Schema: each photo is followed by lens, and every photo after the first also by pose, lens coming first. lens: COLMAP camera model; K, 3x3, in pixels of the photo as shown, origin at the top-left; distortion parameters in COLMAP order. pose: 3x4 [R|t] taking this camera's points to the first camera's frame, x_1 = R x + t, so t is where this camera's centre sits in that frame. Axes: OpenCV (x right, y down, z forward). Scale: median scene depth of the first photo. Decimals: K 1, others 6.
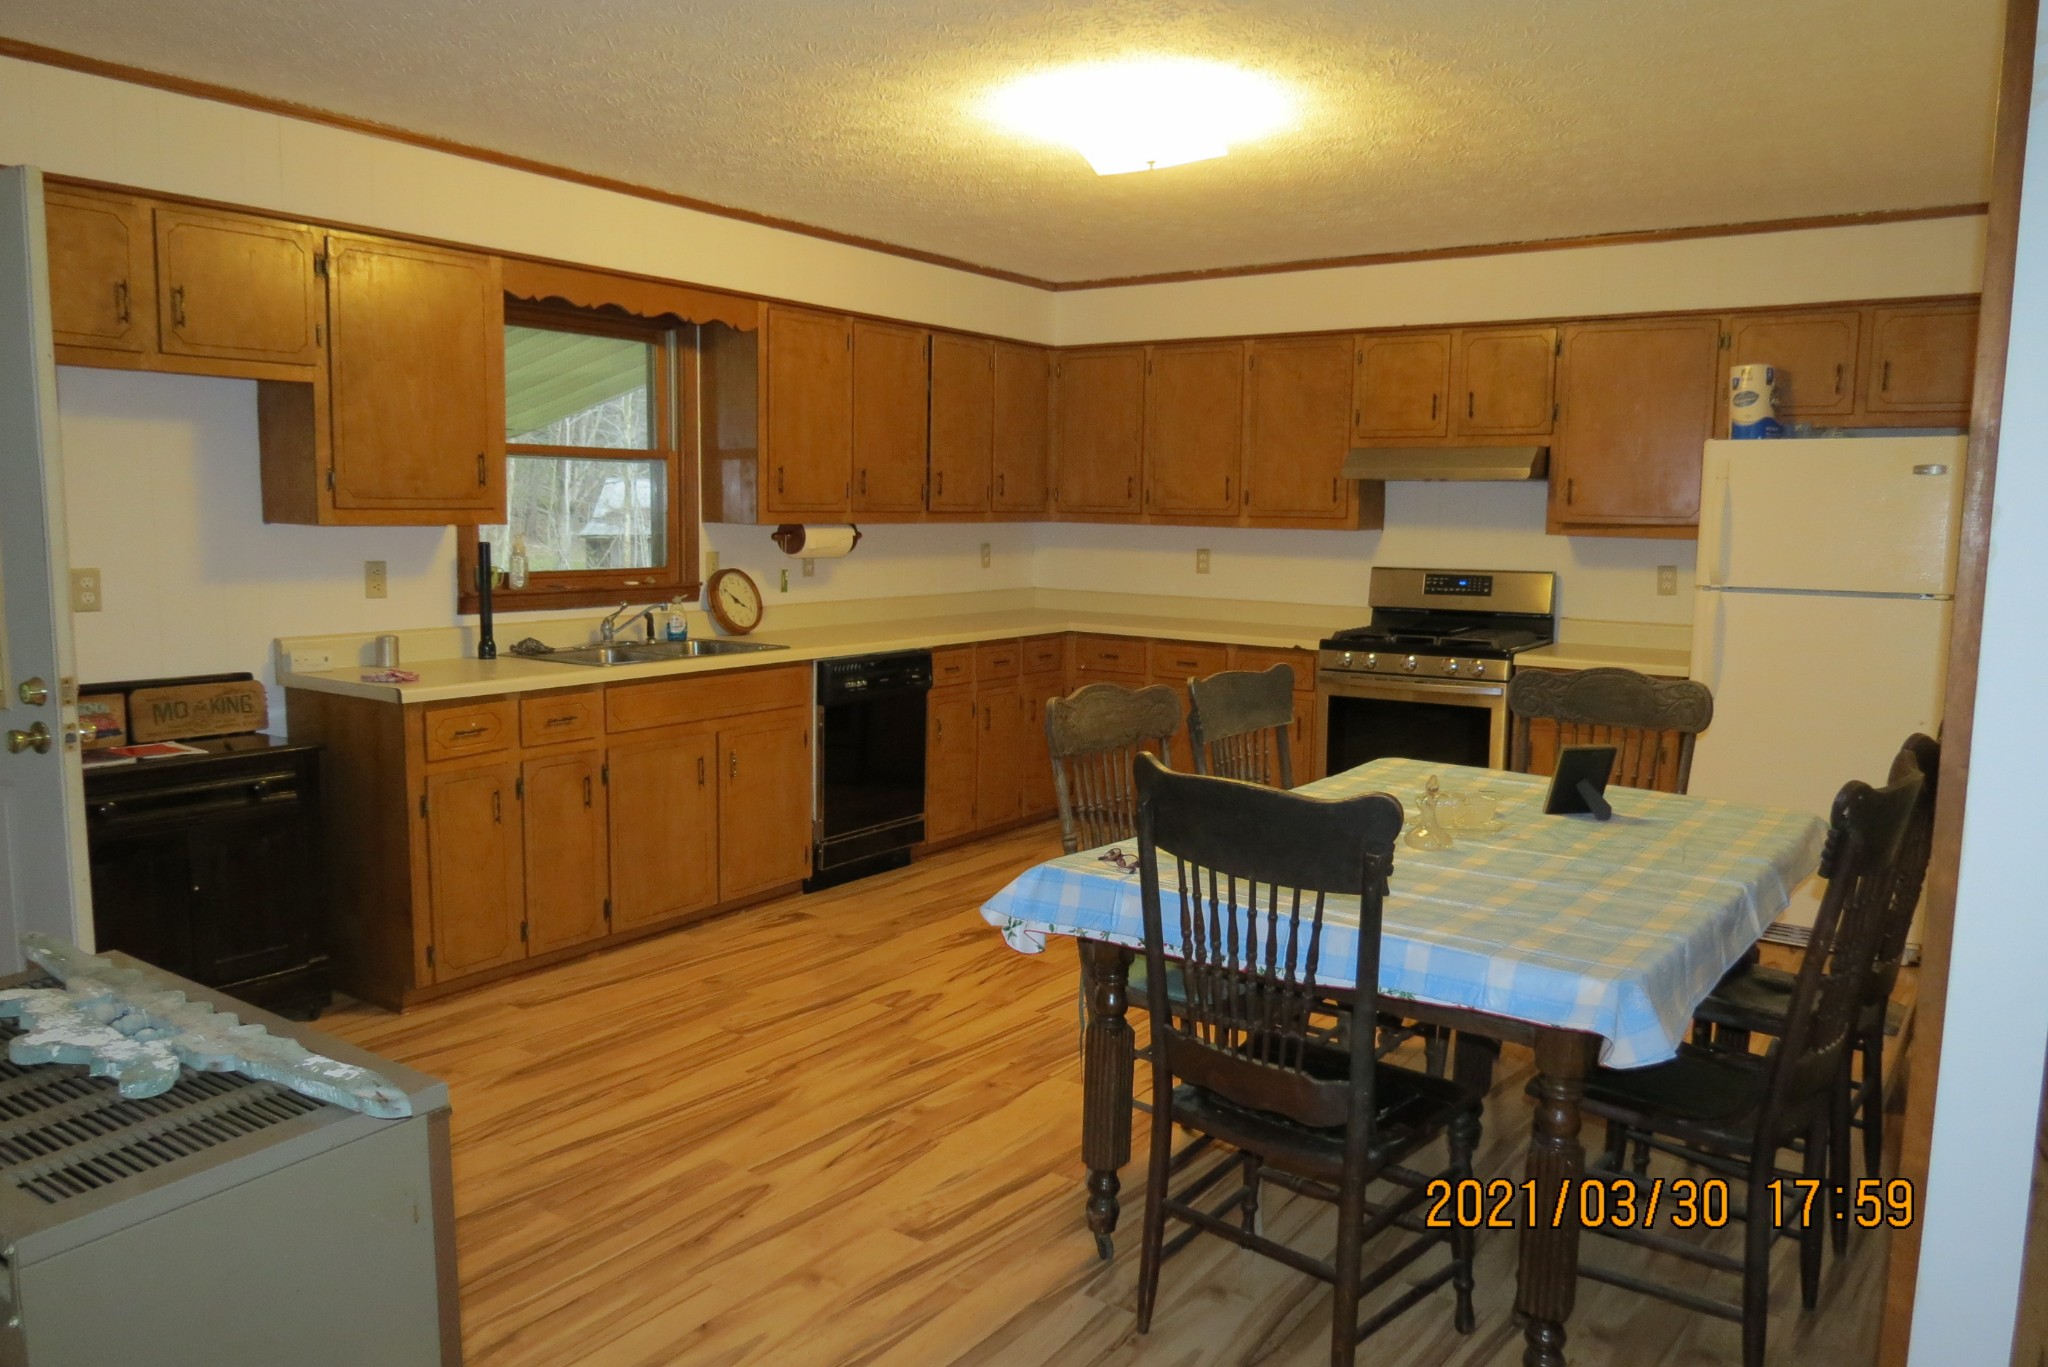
lens RADIAL K [[1463.7, 0, 1029.5], [0, 1463.7, 684.9], [0, 0, 1]] dist [-0.023523, 0.007177]
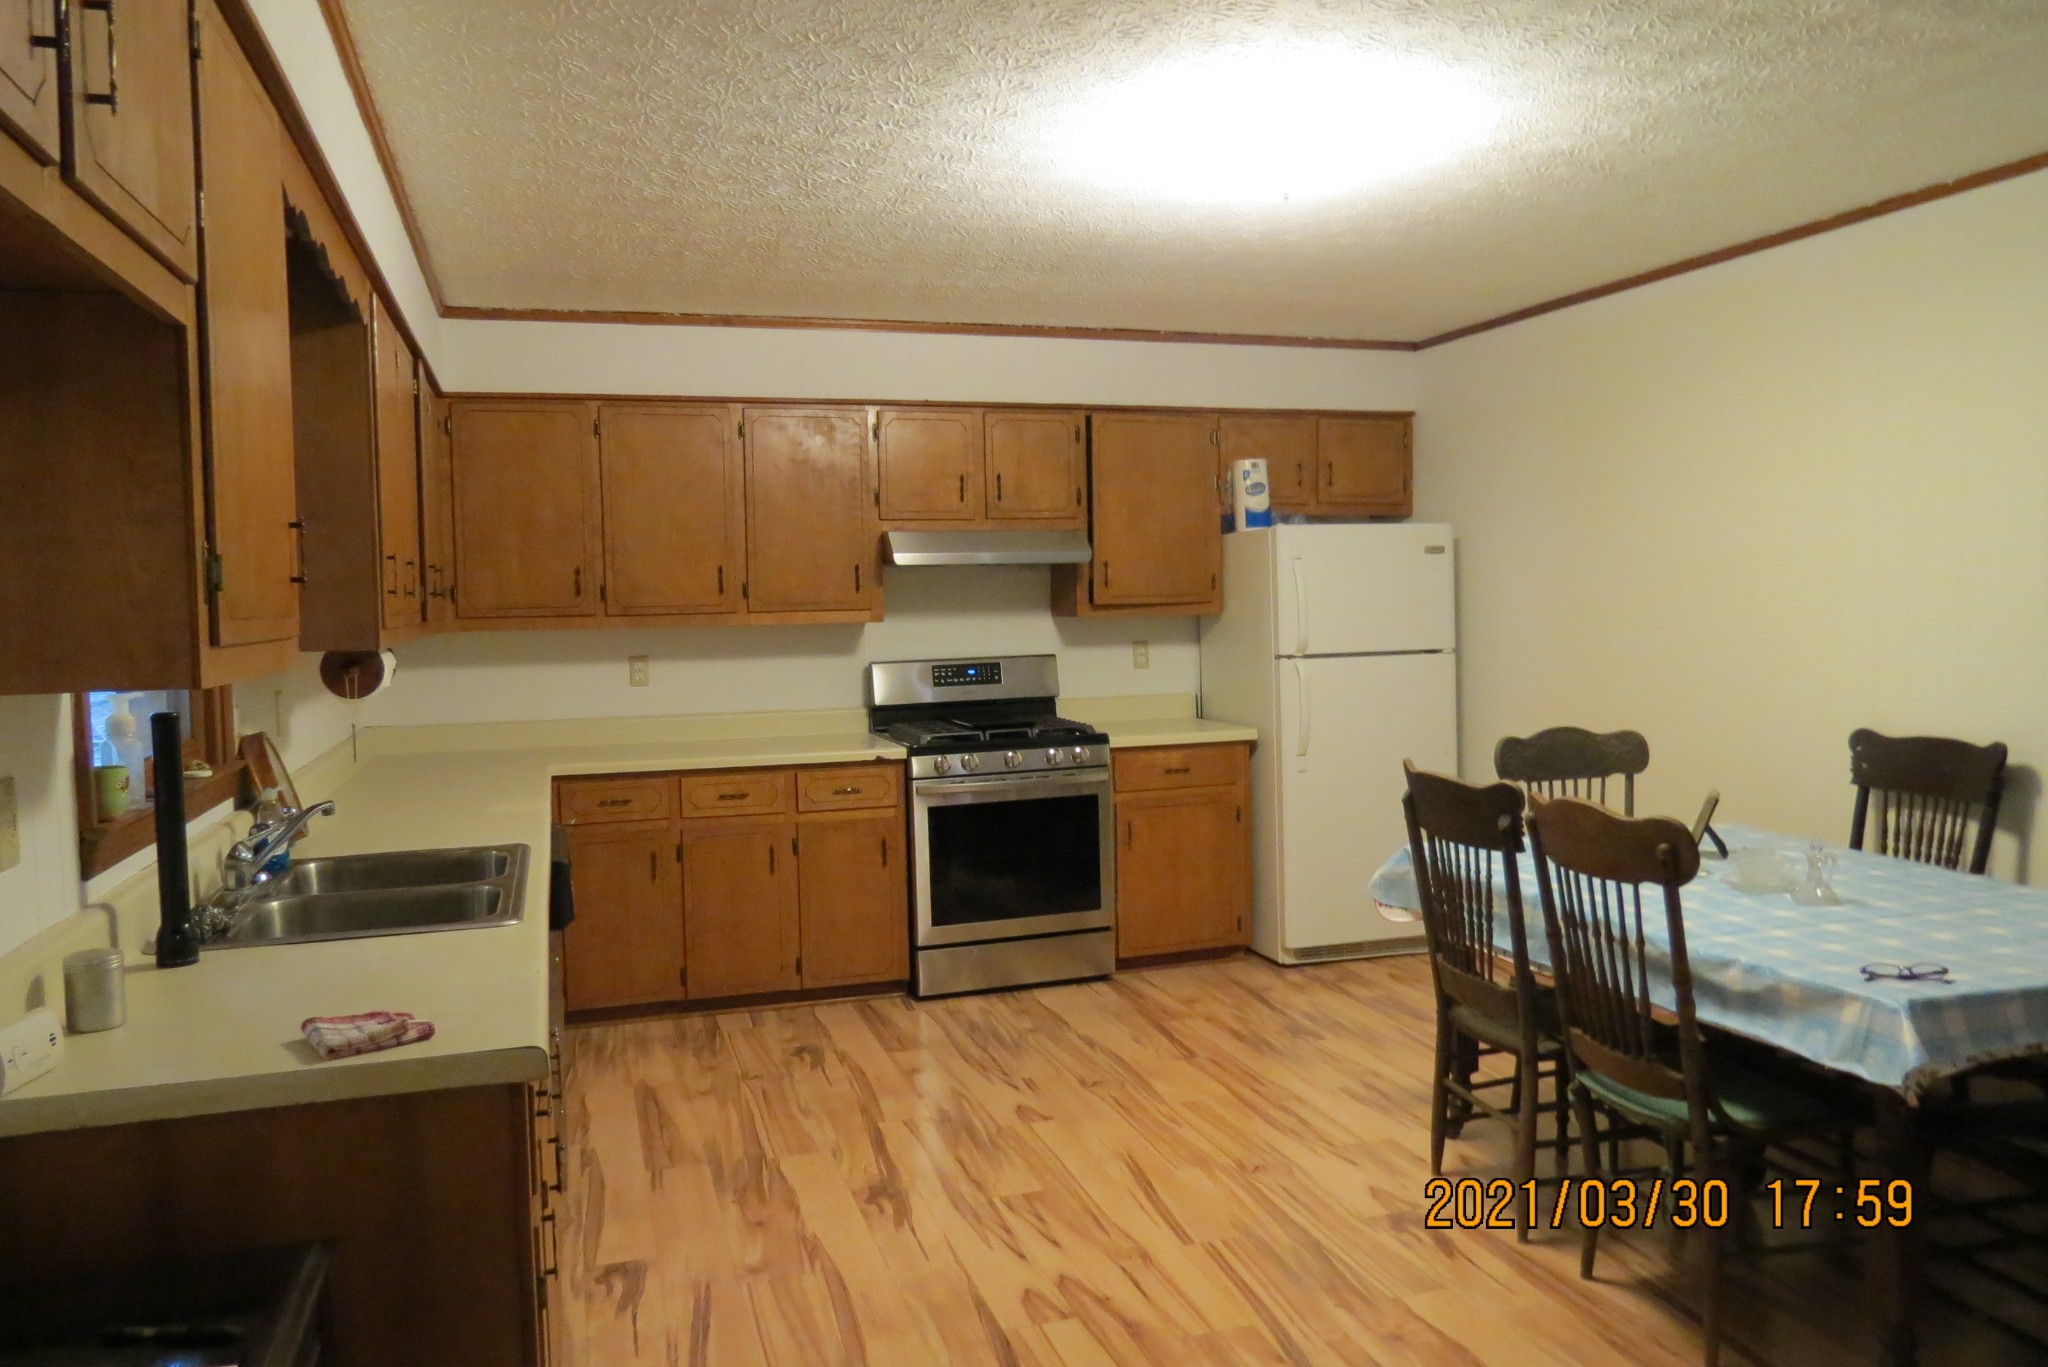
lens RADIAL K [[1463.7, 0, 1023.9], [0, 1463.7, 677.1], [0, 0, 1]] dist [-0.023523, 0.007177]
pose [[0.609143, -0.070325, 0.789937, -0.522840], [0.123737, 0.992290, -0.007078, -0.066281], [-0.783348, 0.102056, 0.613148, 0.460990]]
